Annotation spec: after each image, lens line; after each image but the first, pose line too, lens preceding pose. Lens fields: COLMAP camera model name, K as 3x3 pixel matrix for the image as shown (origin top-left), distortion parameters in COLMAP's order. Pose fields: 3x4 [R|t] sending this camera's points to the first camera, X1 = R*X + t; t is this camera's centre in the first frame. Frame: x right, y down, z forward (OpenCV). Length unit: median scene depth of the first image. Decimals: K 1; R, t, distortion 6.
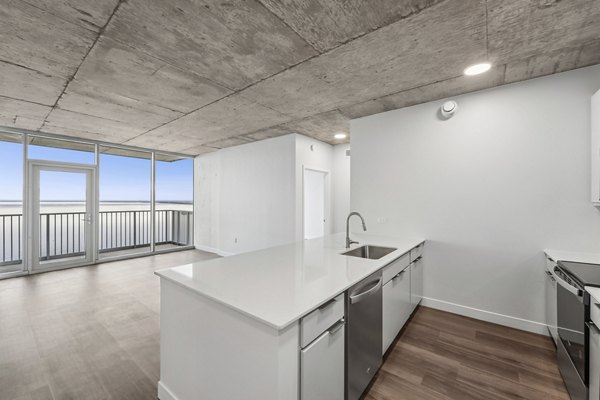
lens RADIAL K [[252.4, 0, 295.8], [0, 252.4, 199.4], [0, 0, 1]] dist [-0.000265, -0.000113]
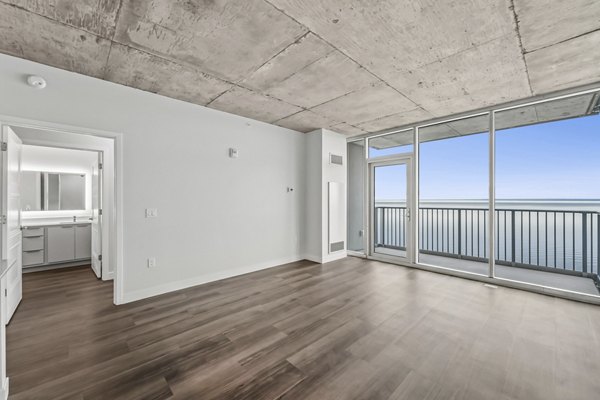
lens RADIAL K [[239.1, 0, 300.0], [0, 239.1, 200.0], [0, 0, 1]] dist [-0.000506, -0.000094]
pose [[-0.127858, -0.001822, -0.991791, 0.045509], [0.008037, 0.999964, -0.002873, 0.018097], [0.991760, -0.008339, -0.127839, 0.501004]]
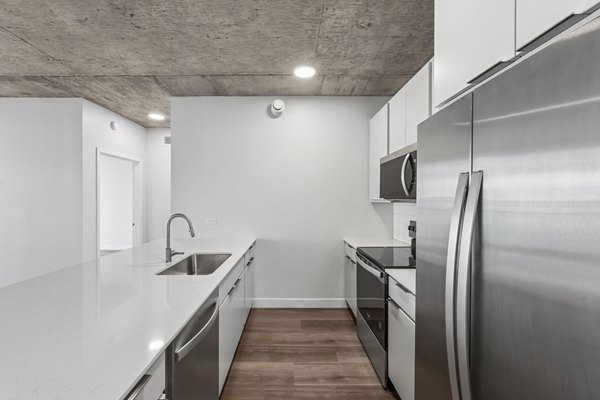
lens RADIAL K [[252.4, 0, 295.8], [0, 252.4, 199.4], [0, 0, 1]] dist [-0.000265, -0.000113]
pose [[0.778218, -0.002638, 0.627989, 0.033018], [-0.003034, 0.999964, 0.007961, 0.001382], [-0.627987, -0.008100, 0.778182, 0.196795]]
